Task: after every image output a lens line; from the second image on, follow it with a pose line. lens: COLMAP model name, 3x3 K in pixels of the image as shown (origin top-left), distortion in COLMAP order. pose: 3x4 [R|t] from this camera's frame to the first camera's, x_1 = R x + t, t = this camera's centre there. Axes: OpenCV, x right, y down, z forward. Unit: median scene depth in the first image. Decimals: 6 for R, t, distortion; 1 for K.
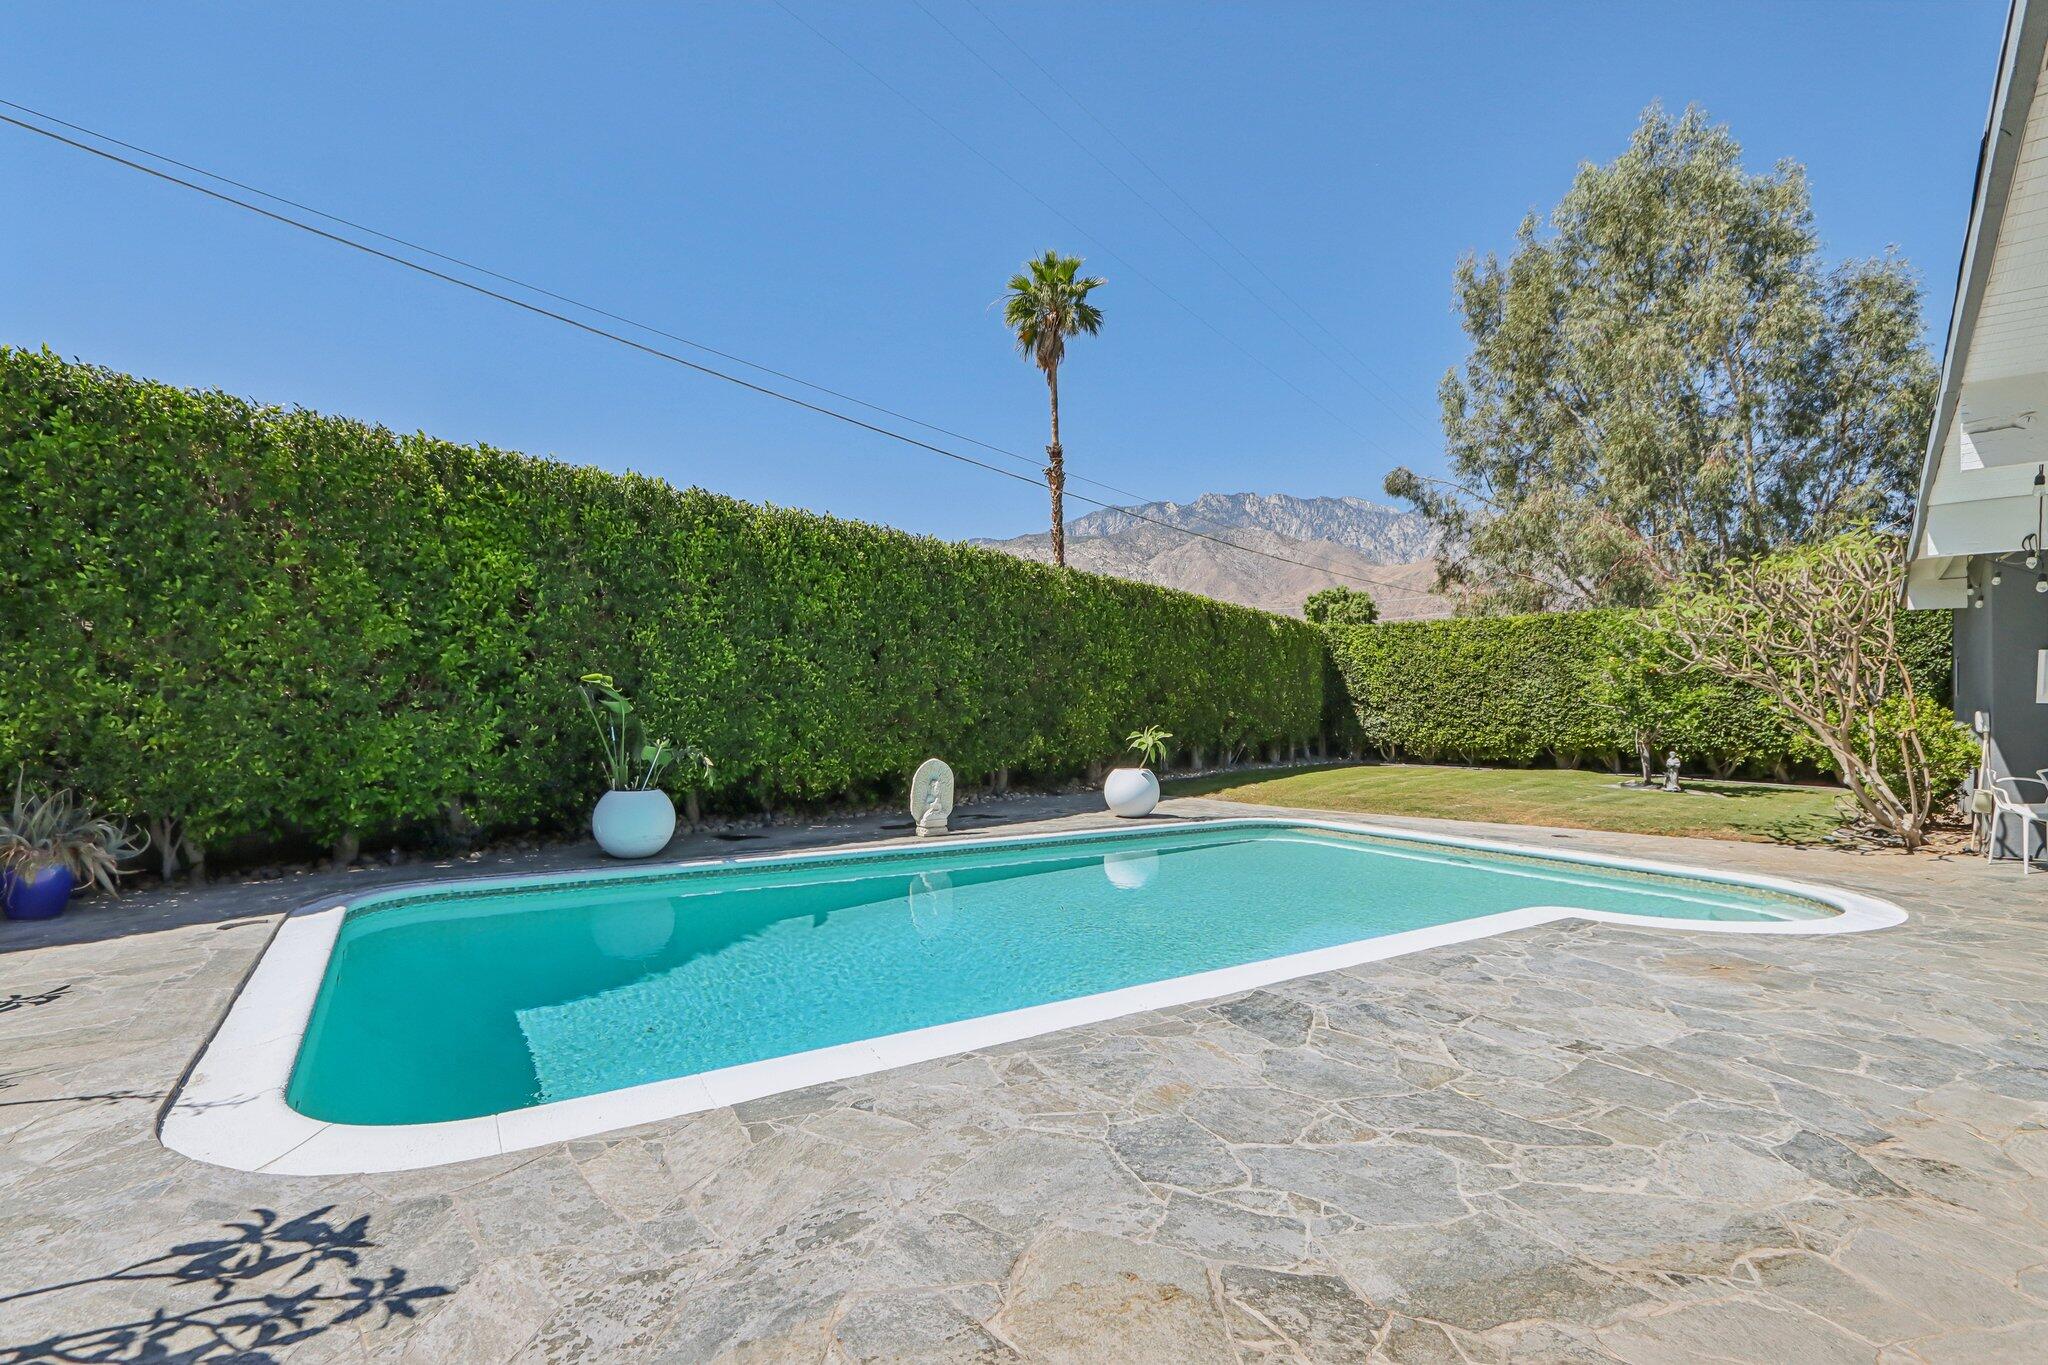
lens RADIAL K [[990.6, 0, 1027.4], [0, 990.6, 689.0], [0, 0, 1]] dist [-0.011449, 0.003237]
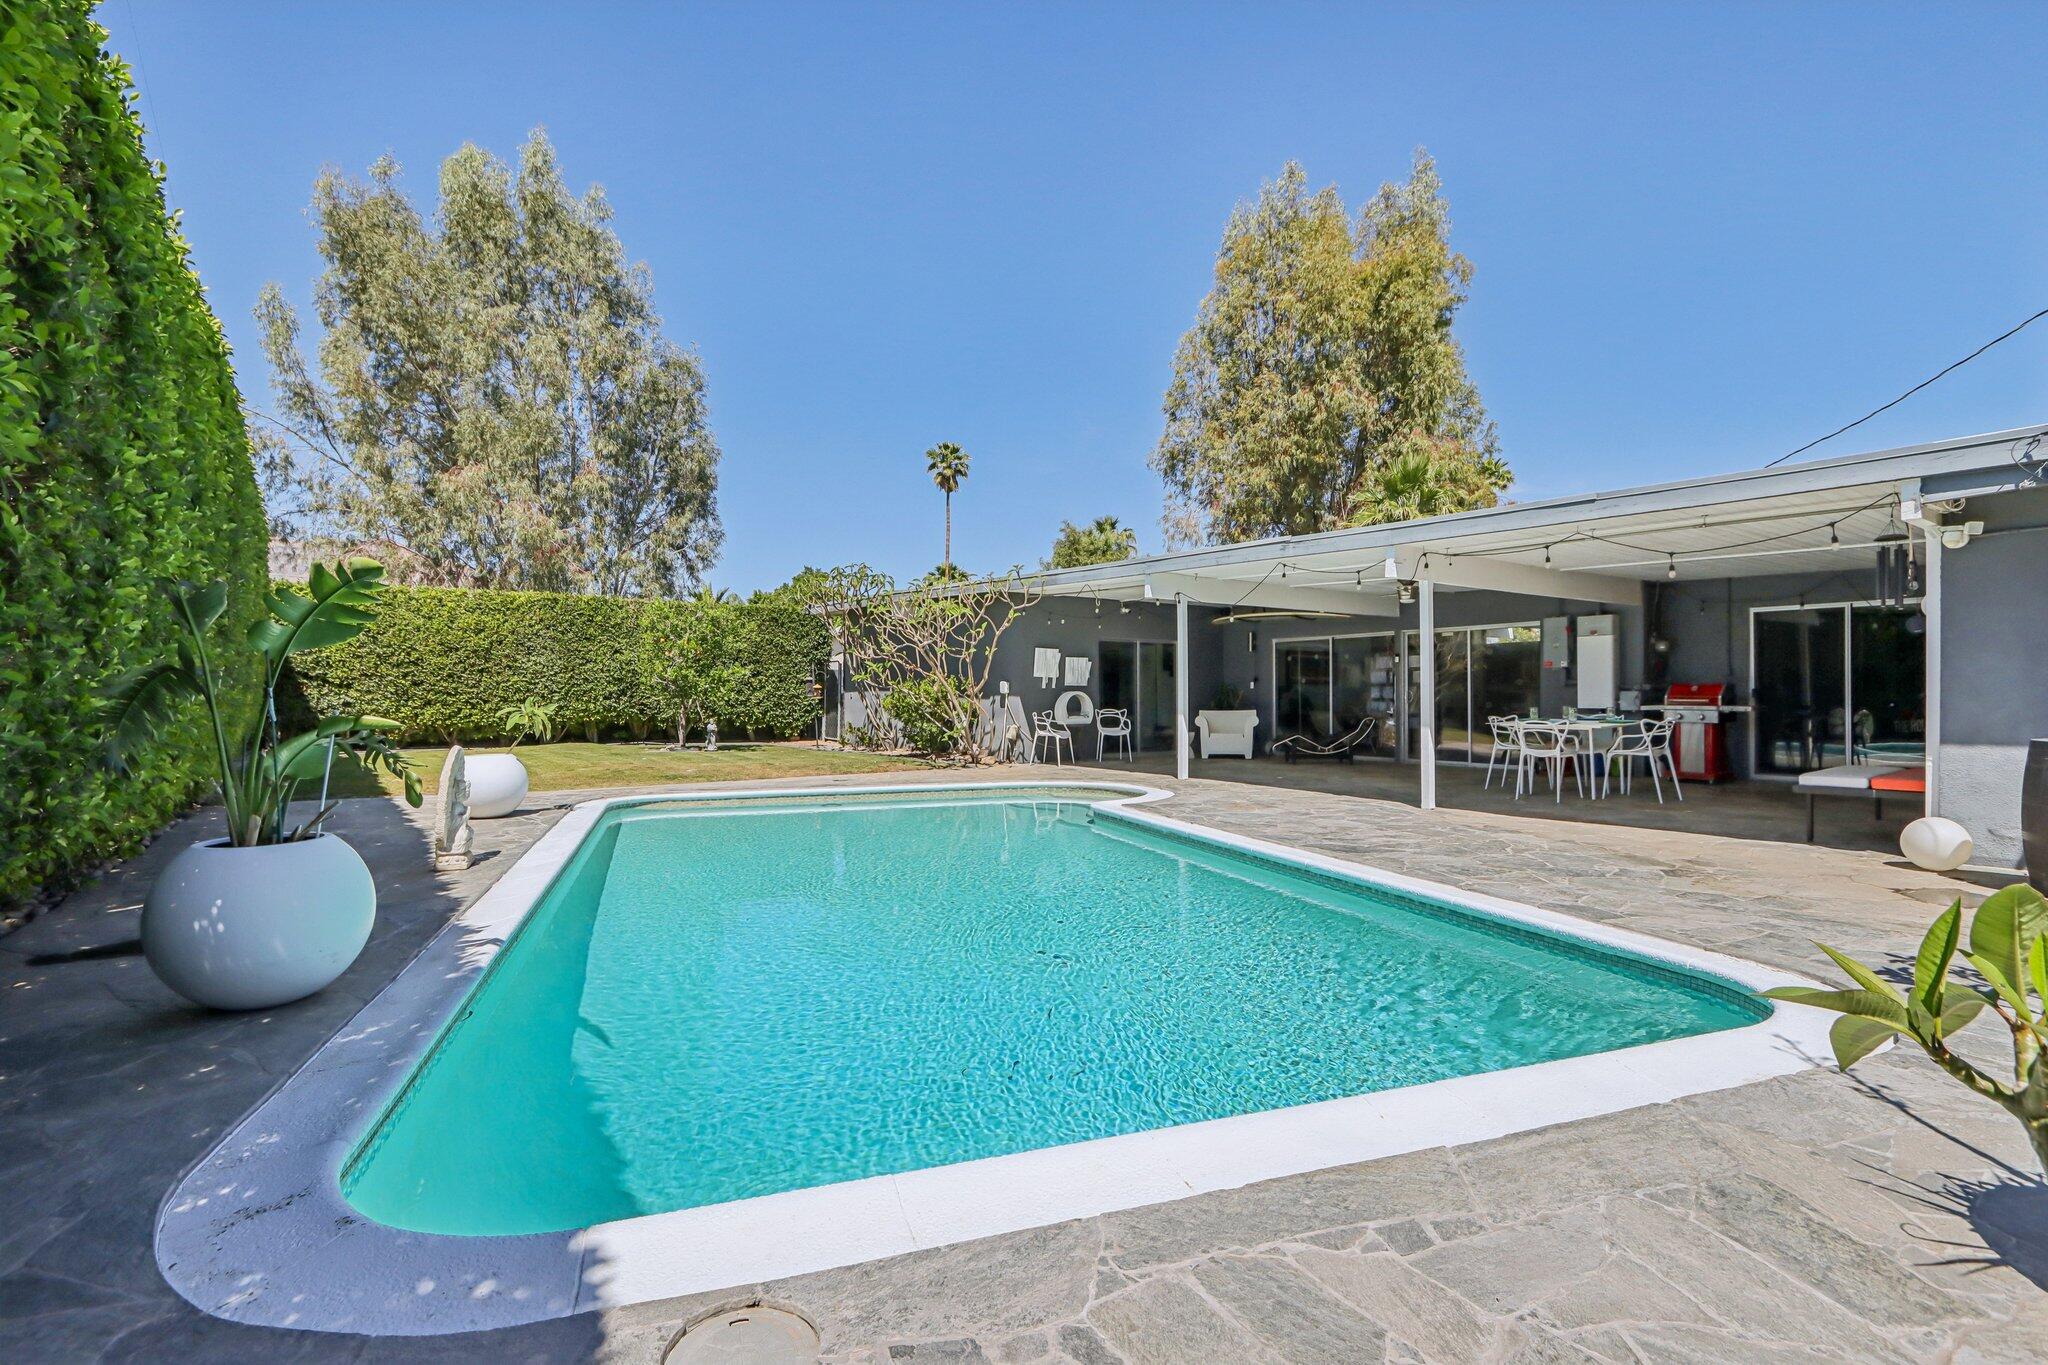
lens RADIAL K [[990.6, 0, 1012.6], [0, 990.6, 681.8], [0, 0, 1]] dist [-0.011449, 0.003237]
pose [[0.202570, 0.011775, 0.979197, -0.358622], [-0.012963, 0.999872, -0.009342, 0.017959], [-0.979182, -0.010800, 0.202697, 0.294243]]
